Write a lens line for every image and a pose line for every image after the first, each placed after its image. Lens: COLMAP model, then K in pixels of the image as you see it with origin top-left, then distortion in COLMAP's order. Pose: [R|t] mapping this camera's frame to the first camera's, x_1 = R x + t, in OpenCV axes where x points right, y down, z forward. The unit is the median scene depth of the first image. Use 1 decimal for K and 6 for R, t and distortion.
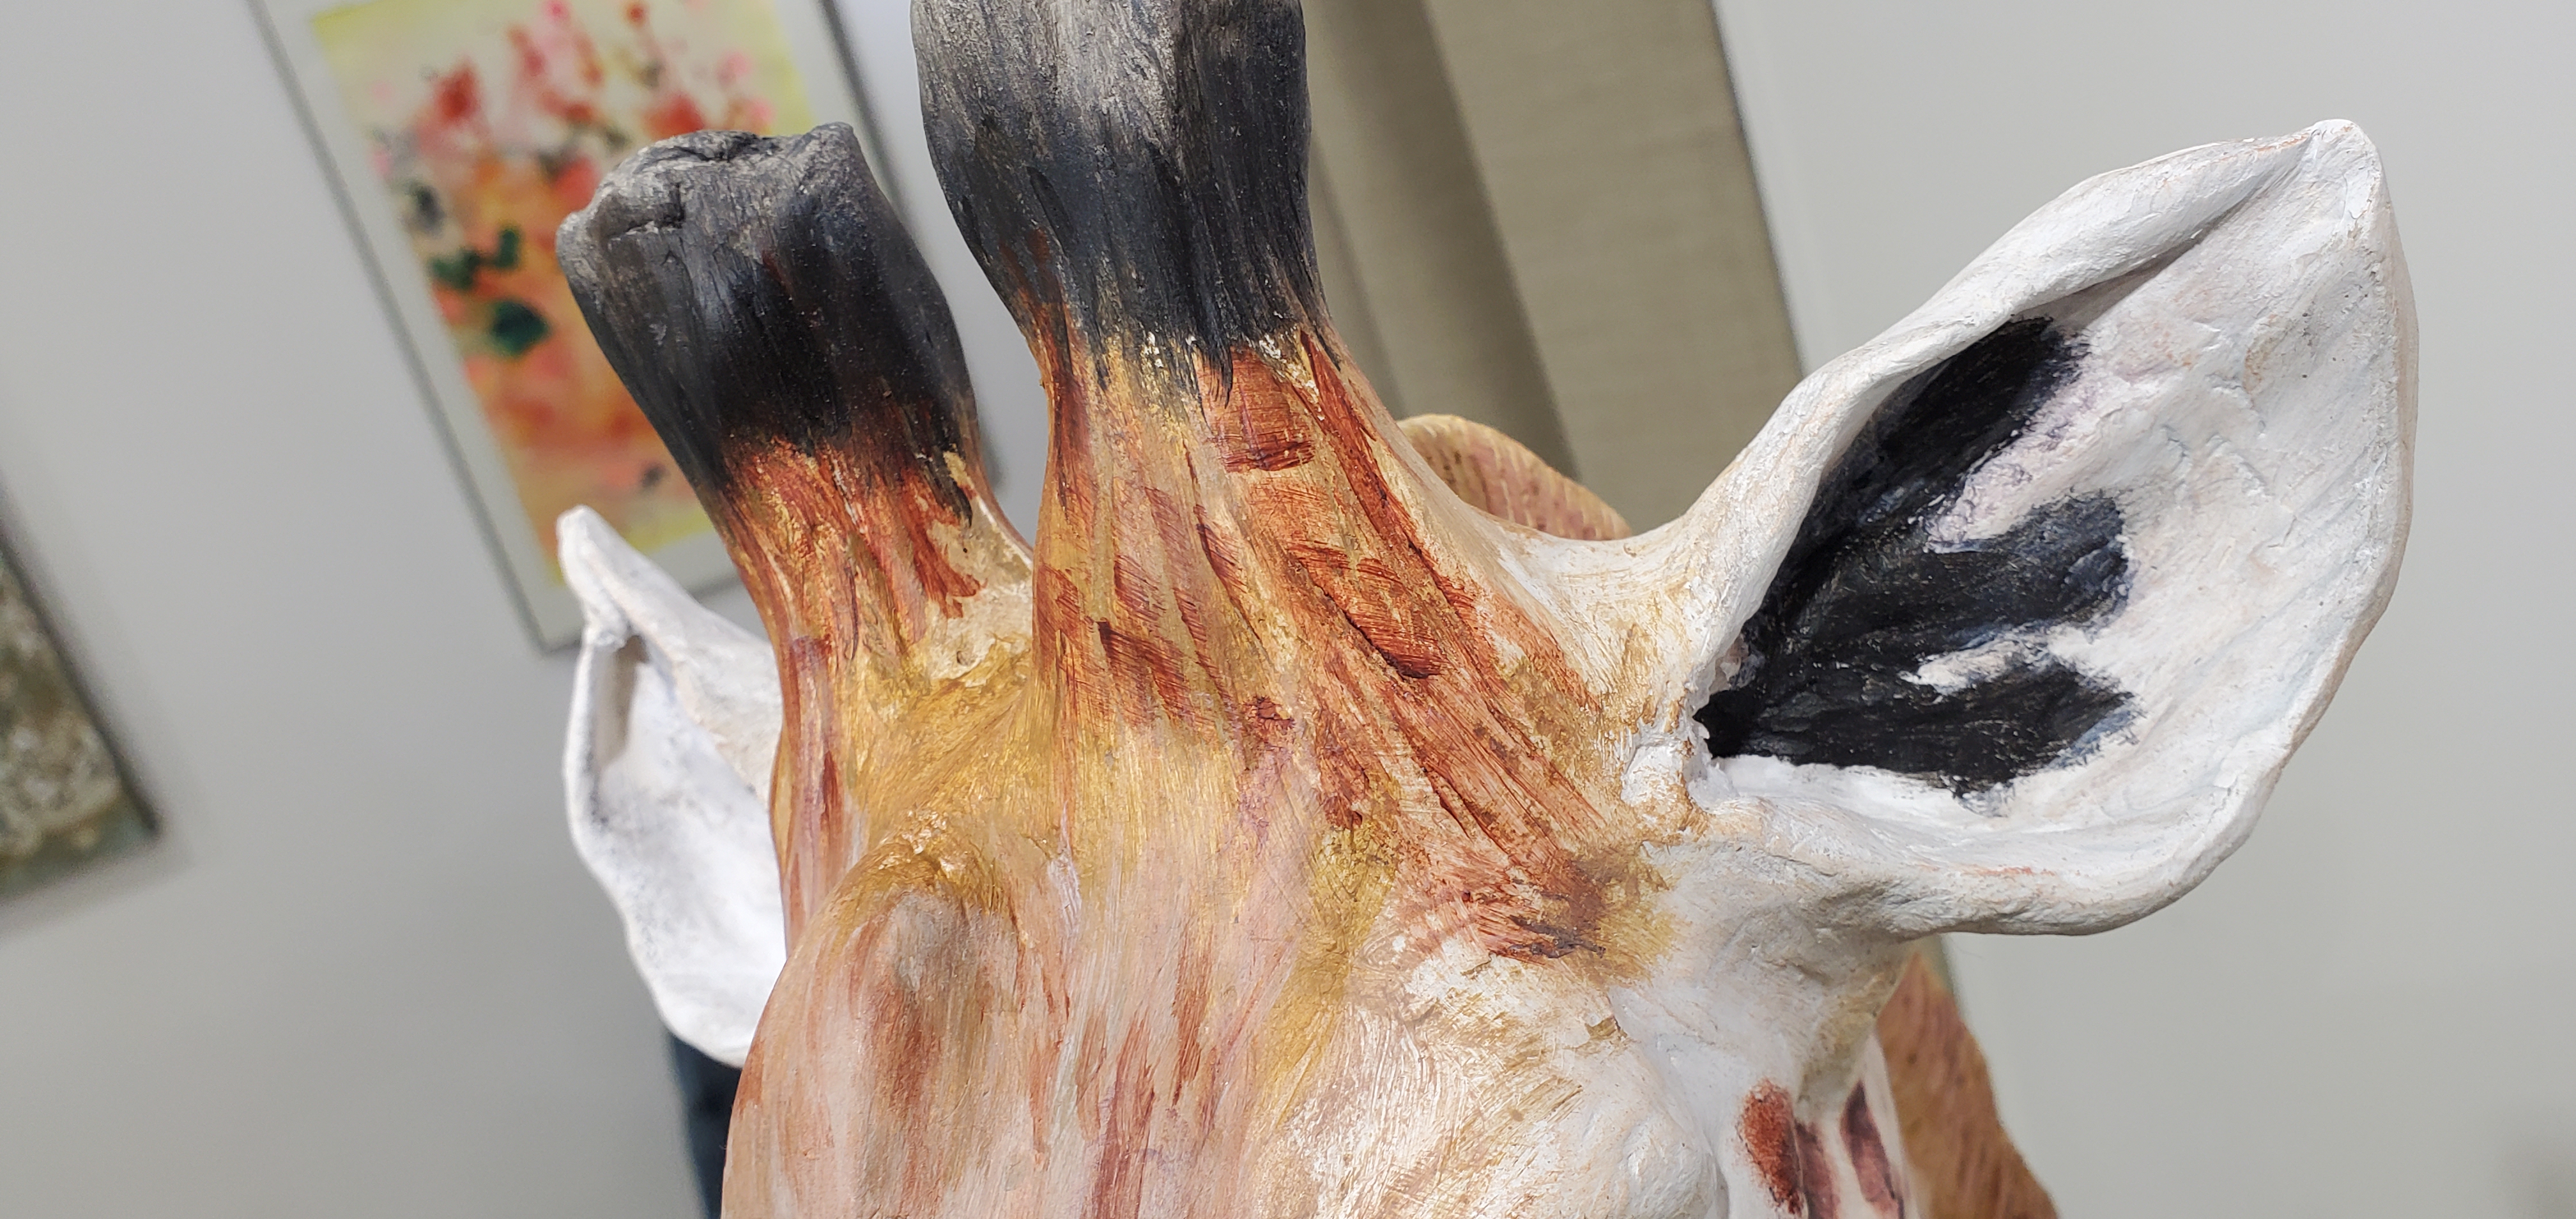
lens RADIAL K [[2111.1, 0, 1377.1], [0, 2111.1, 607.6], [0, 0, 1]] dist [0.091140, -0.325486]
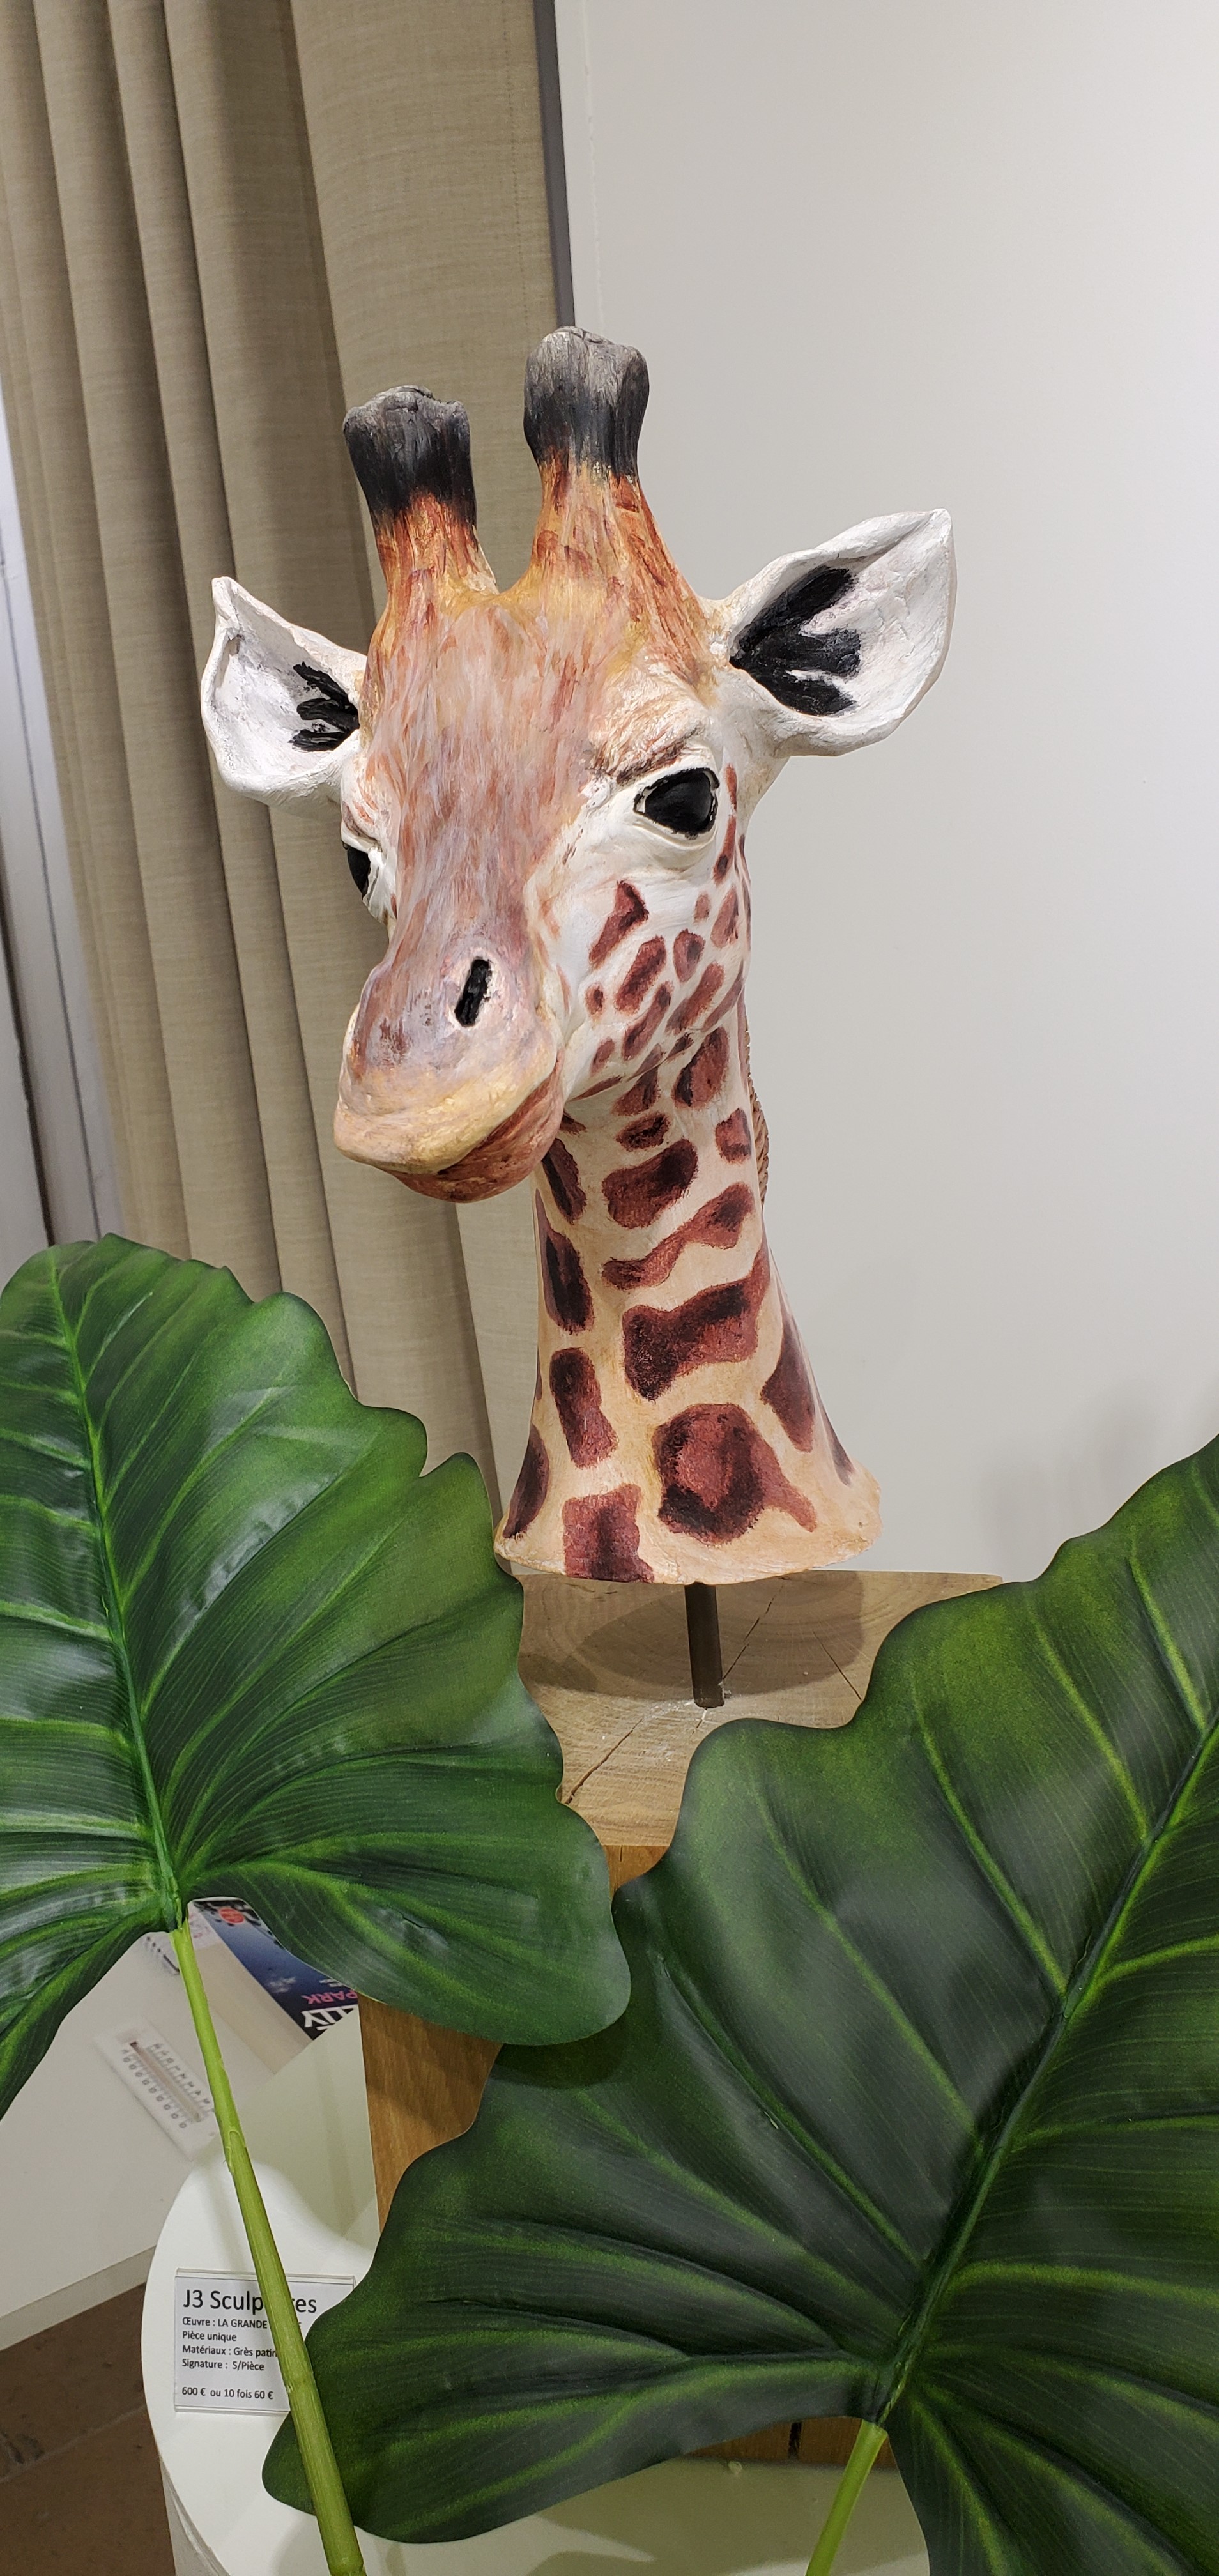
lens RADIAL K [[2111.1, 0, 609.5], [0, 2111.1, 1288.0], [0, 0, 1]] dist [0.091140, -0.325486]
pose [[0.949873, 0.172939, 0.260448, -0.671584], [-0.139549, 0.980011, -0.141788, 1.462834], [-0.279763, 0.098336, 0.955020, -1.844528]]
